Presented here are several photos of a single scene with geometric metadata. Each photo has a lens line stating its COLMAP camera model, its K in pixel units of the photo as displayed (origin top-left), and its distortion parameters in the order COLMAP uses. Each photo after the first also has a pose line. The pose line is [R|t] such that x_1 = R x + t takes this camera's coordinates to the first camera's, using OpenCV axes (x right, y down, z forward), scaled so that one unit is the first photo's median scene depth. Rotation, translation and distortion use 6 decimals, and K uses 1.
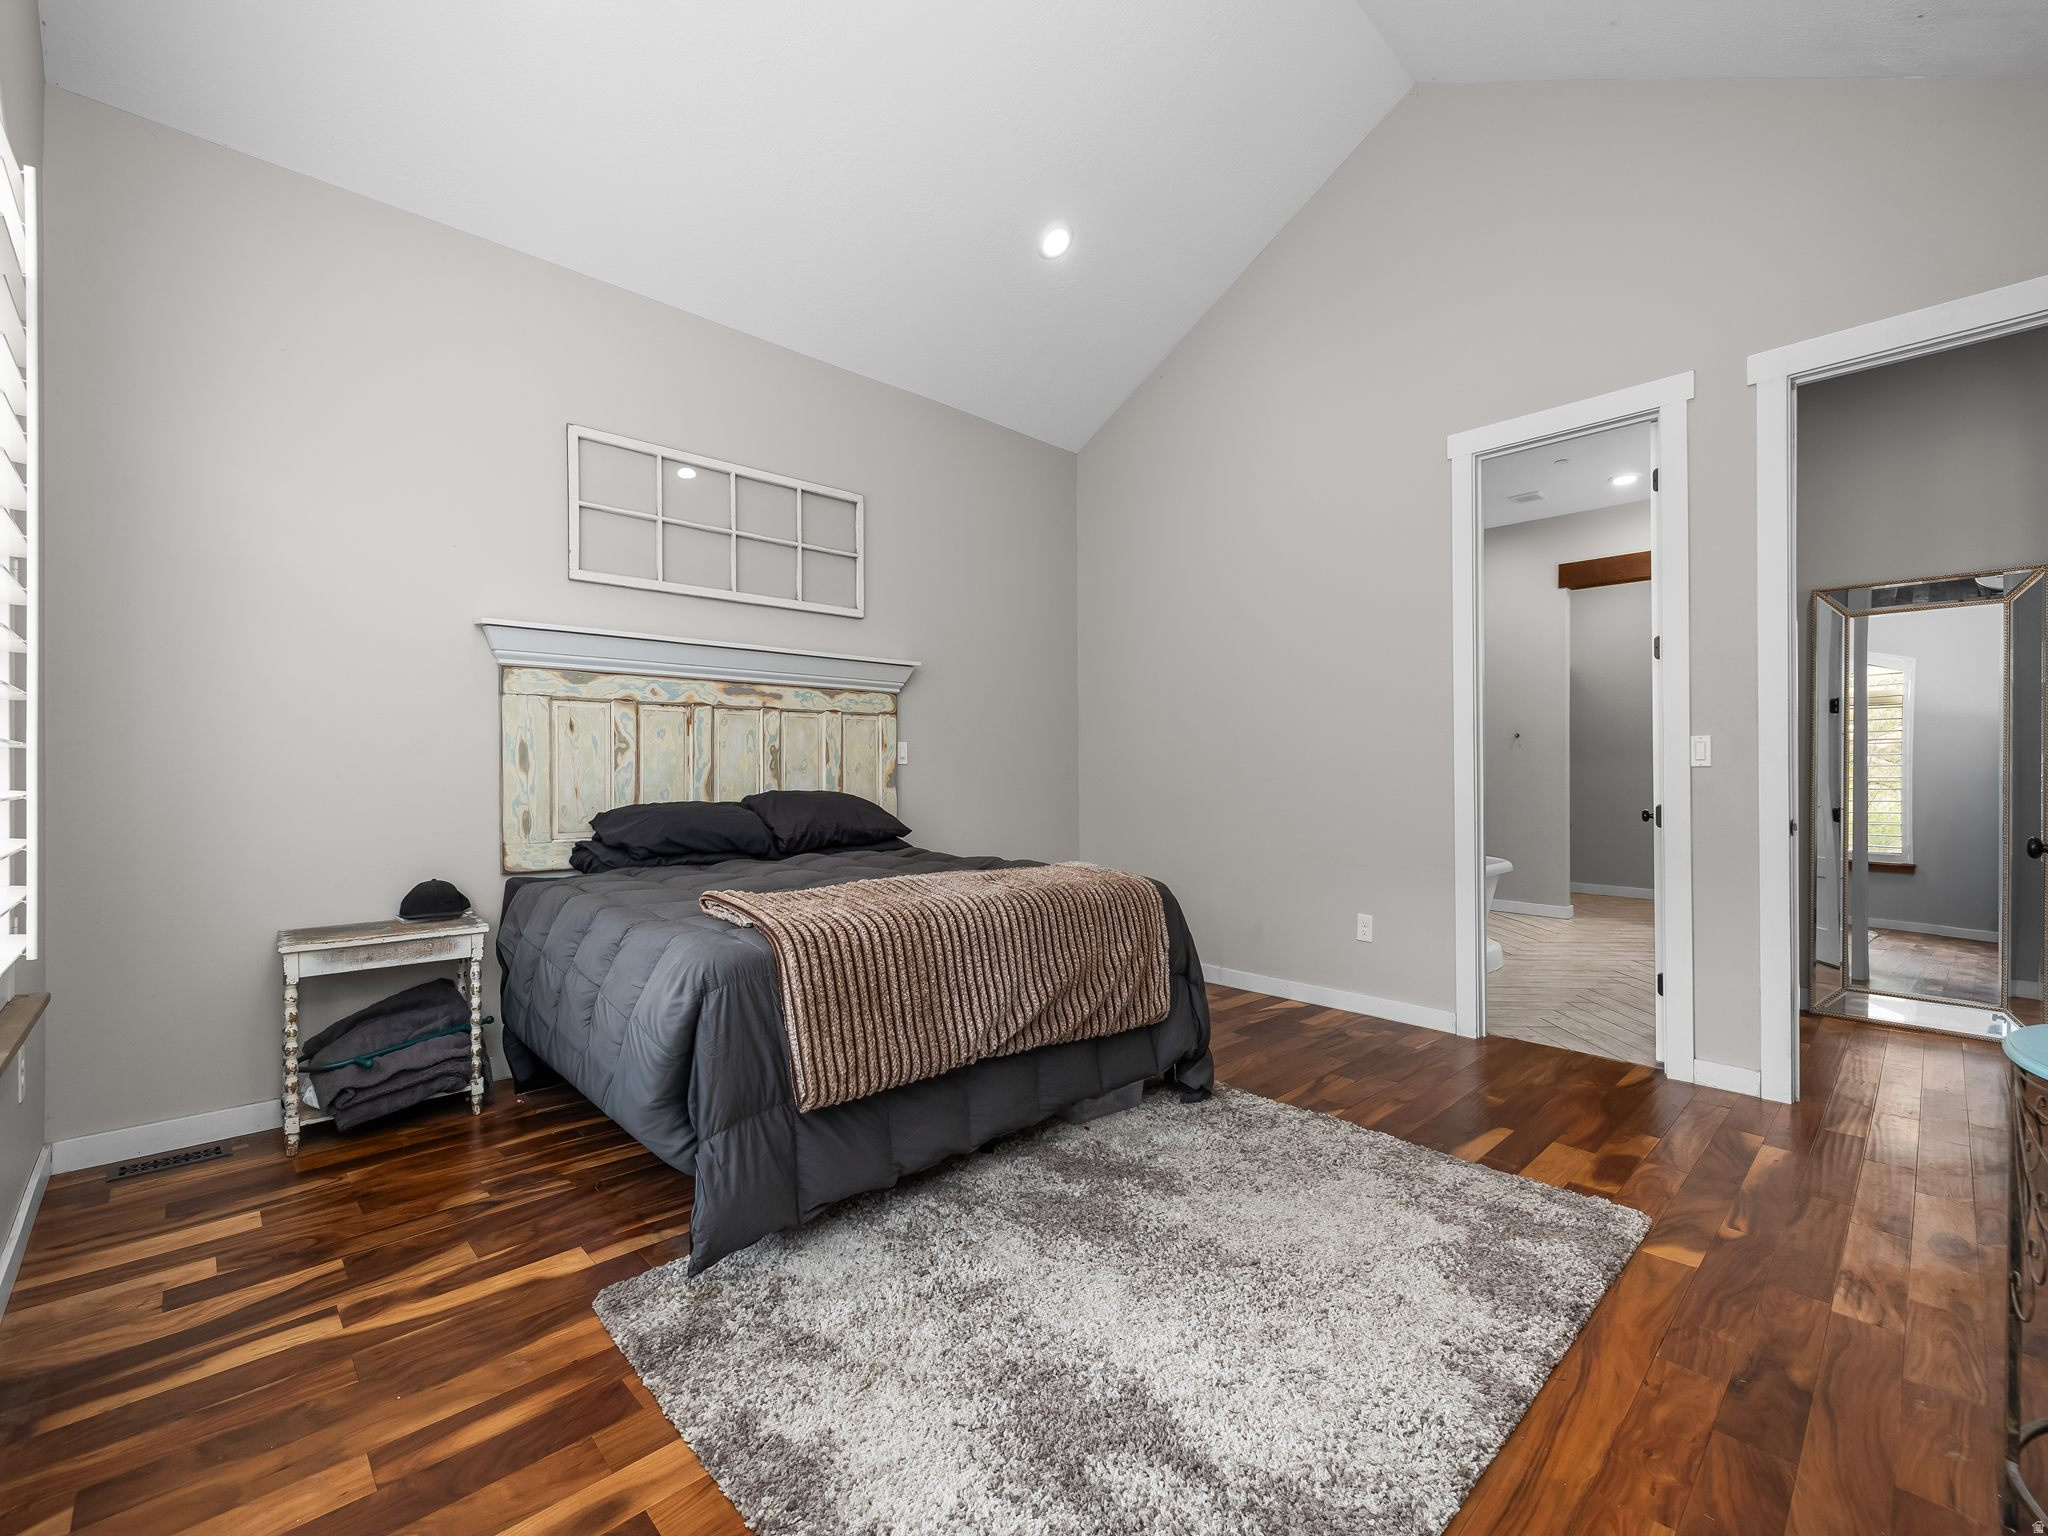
lens RADIAL K [[874.0, 0, 1004.4], [0, 874.0, 768.4], [0, 0, 1]] dist [-0.001586, -0.000384]
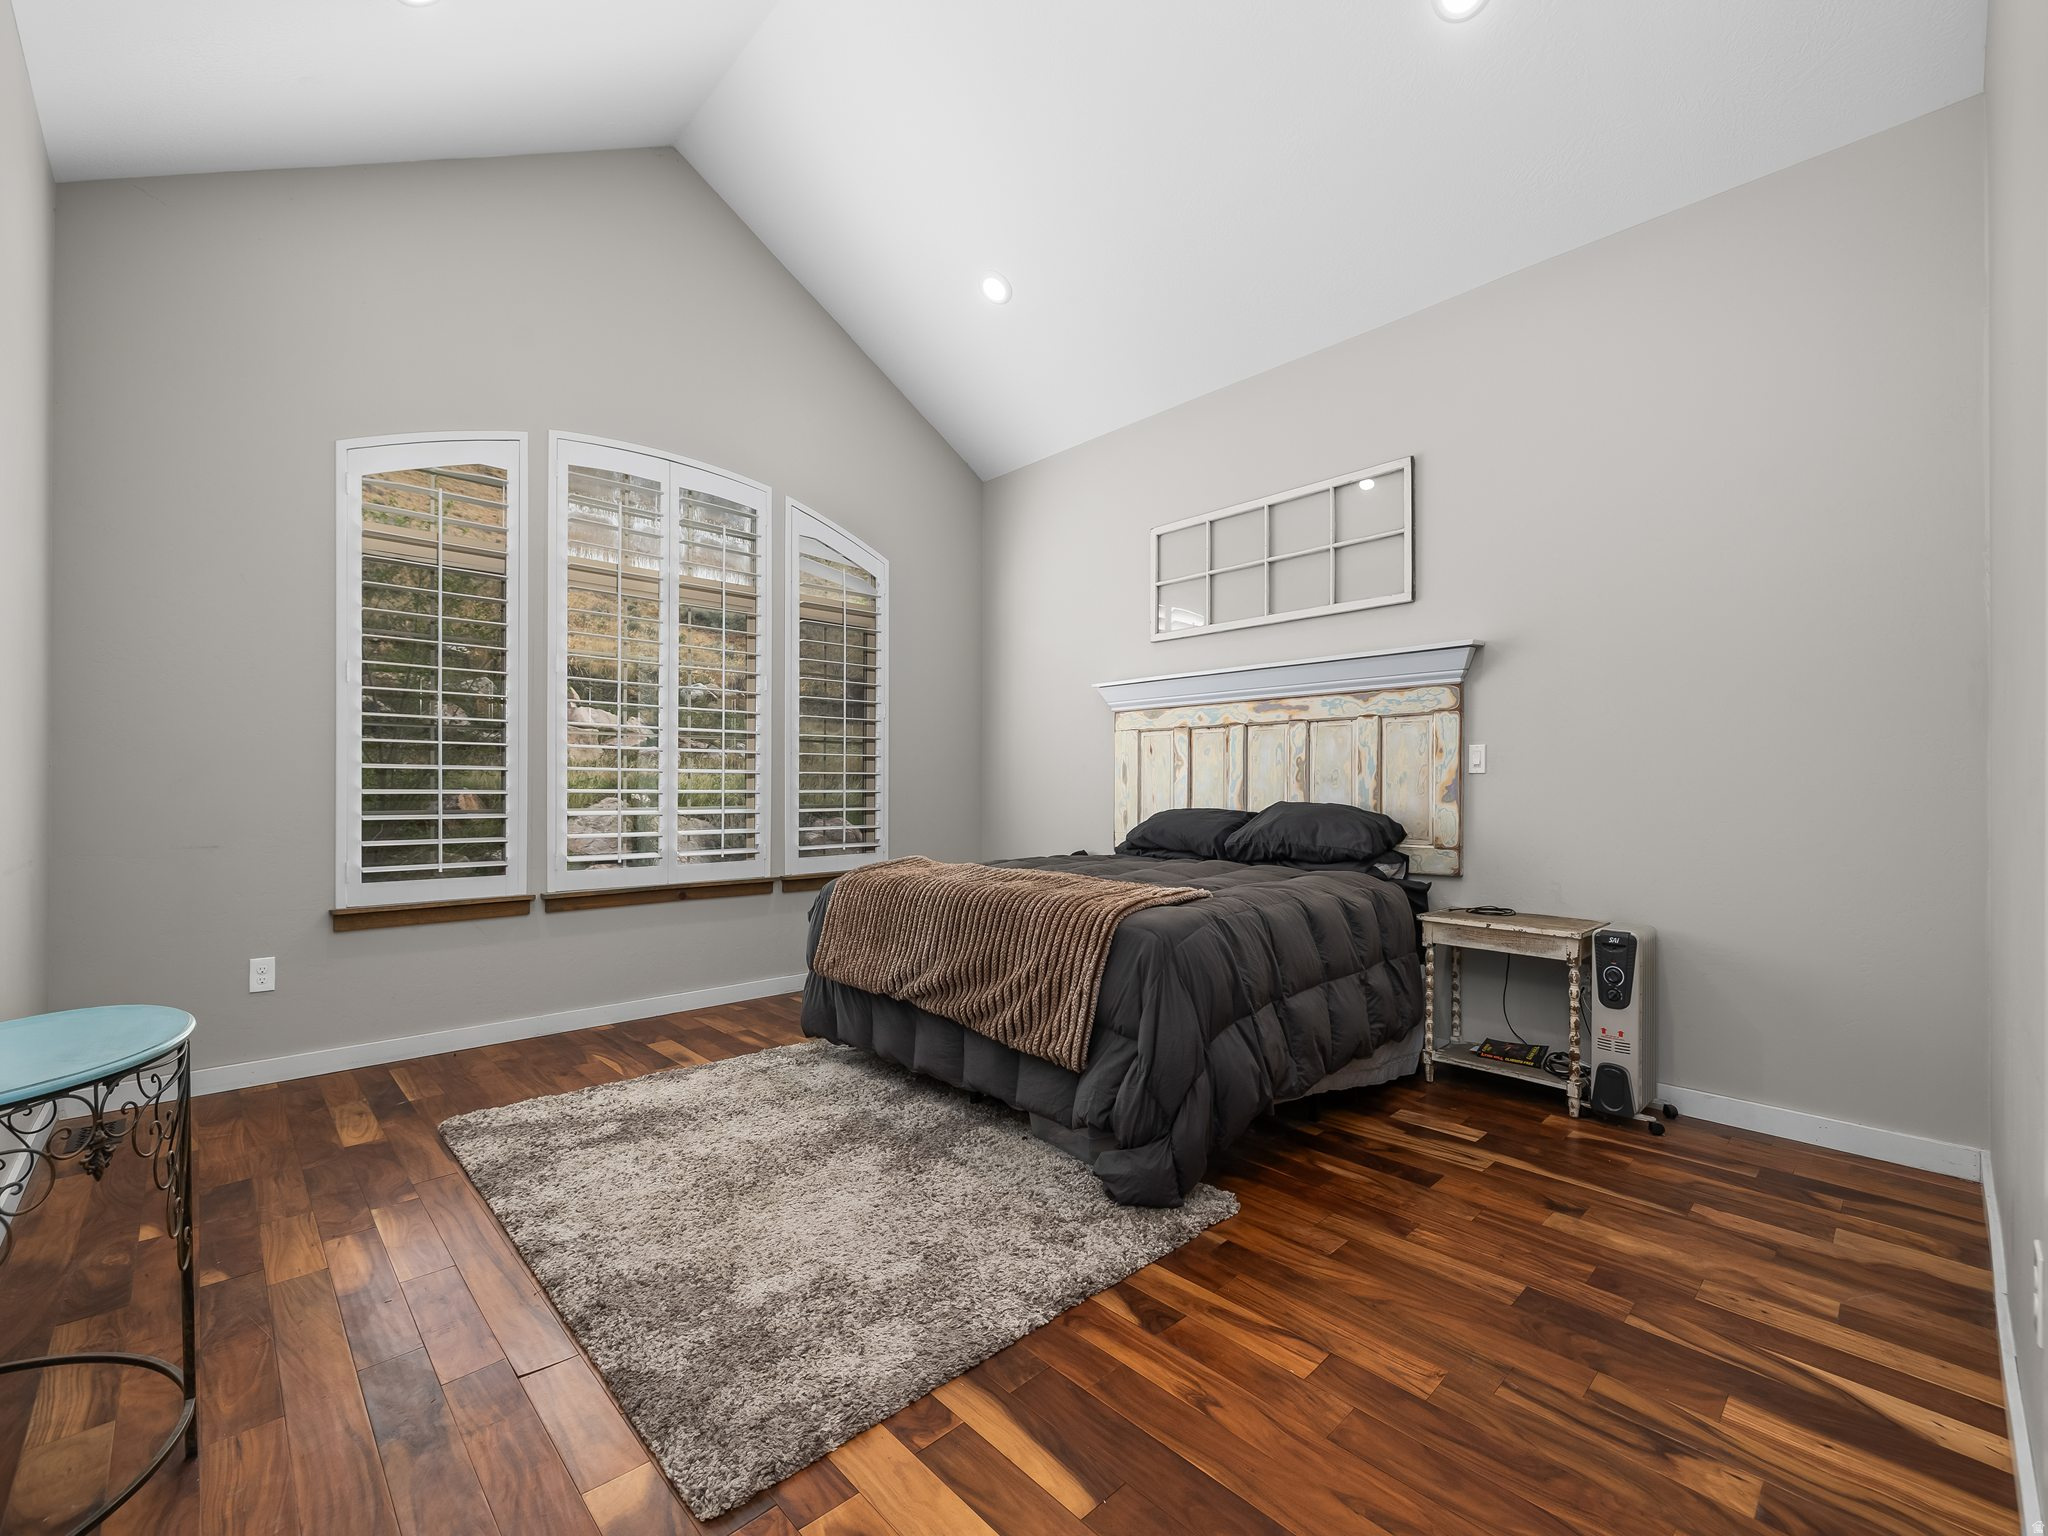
lens RADIAL K [[874.0, 0, 1004.4], [0, 874.0, 768.4], [0, 0, 1]] dist [-0.001586, -0.000384]
pose [[-0.004198, -0.023576, -0.999713, 0.798206], [-0.000782, 0.999722, -0.023573, 0.011475], [0.999991, 0.000683, -0.004215, 0.715916]]
